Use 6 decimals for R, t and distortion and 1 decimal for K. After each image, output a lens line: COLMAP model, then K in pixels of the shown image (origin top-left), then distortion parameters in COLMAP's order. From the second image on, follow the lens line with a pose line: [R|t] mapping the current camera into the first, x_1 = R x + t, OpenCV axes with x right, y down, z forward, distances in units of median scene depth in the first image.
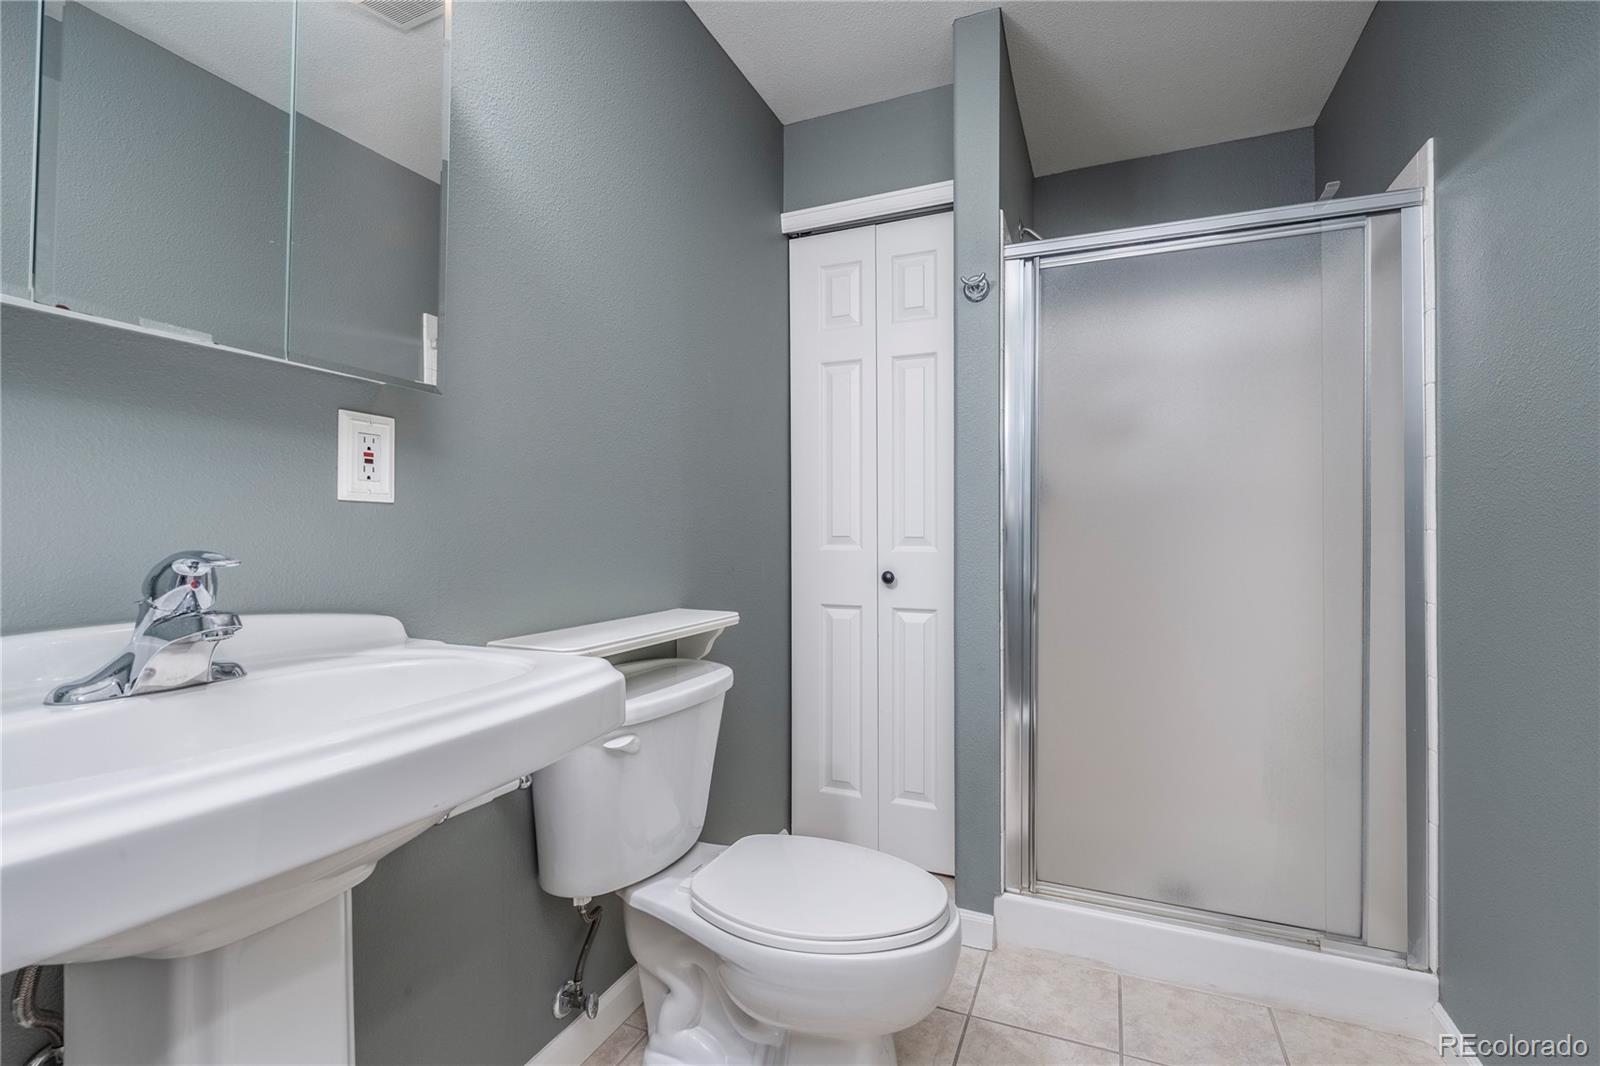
lens RADIAL K [[590.1, 0, 802.0], [0, 590.1, 531.7], [0, 0, 1]] dist [-0.005860, 0.000408]
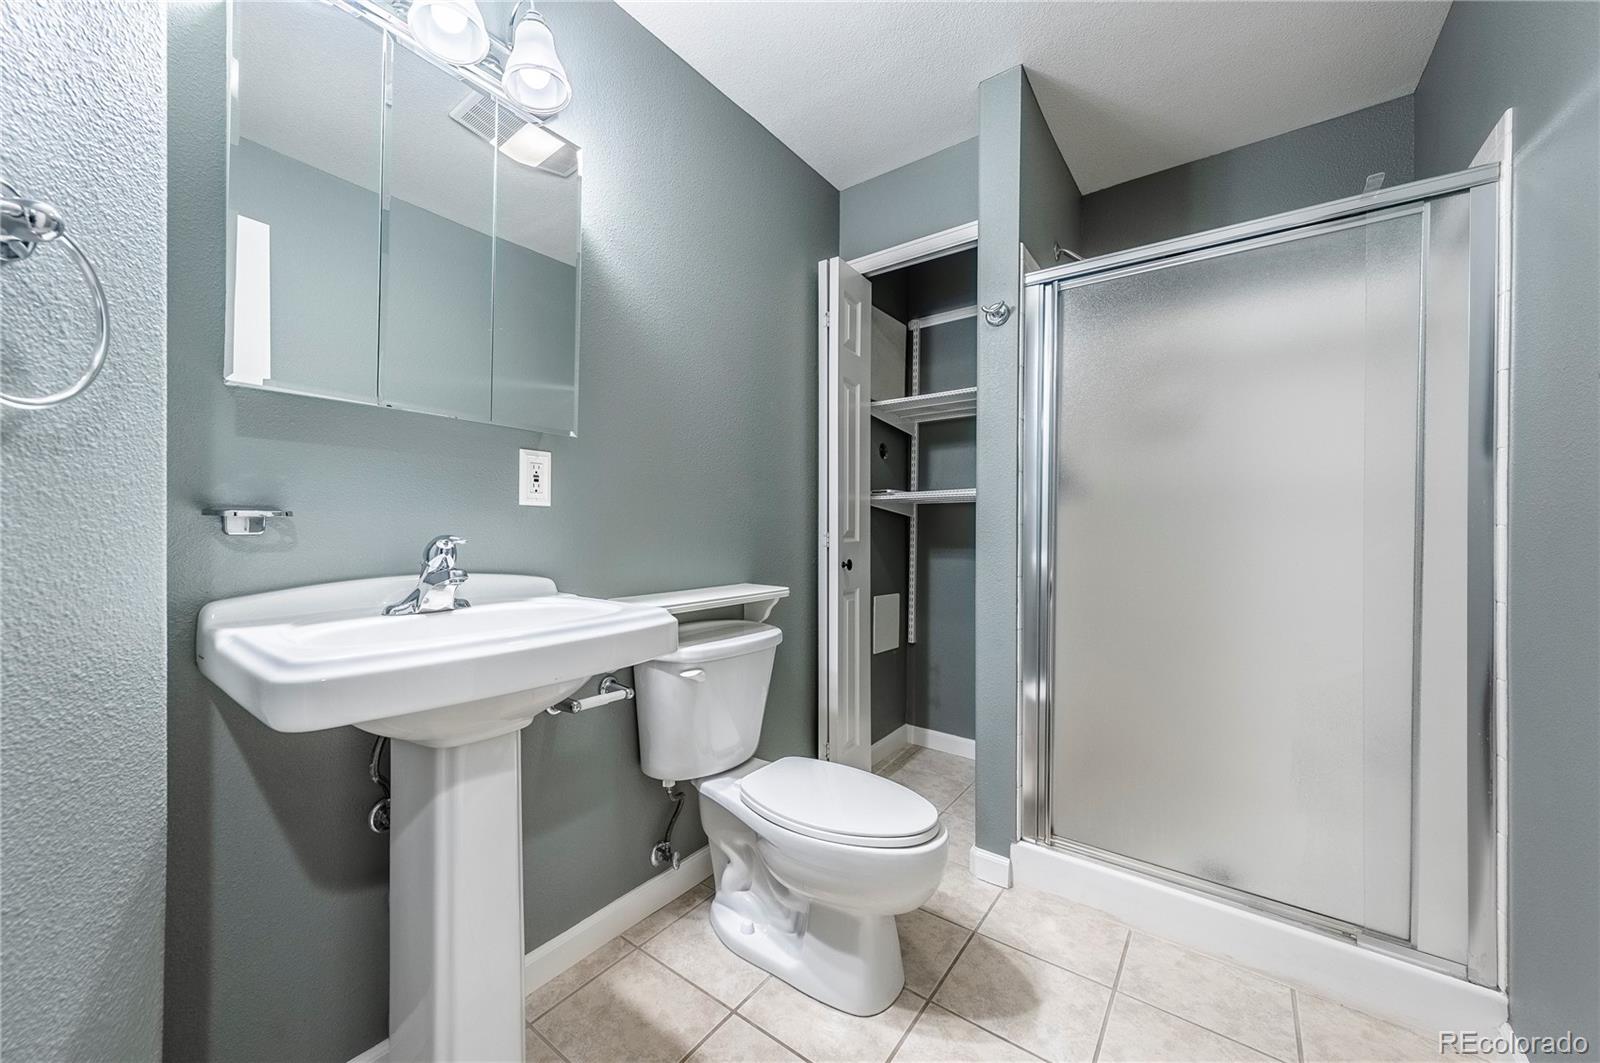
lens RADIAL K [[586.3, 0, 798.4], [0, 586.3, 528.9], [0, 0, 1]] dist [-0.002591, 0.000383]
pose [[0.965465, 0.004567, -0.260491, 0.250626], [-0.002471, 0.999962, 0.008371, -0.002592], [0.260519, -0.007439, 0.965440, -0.238632]]
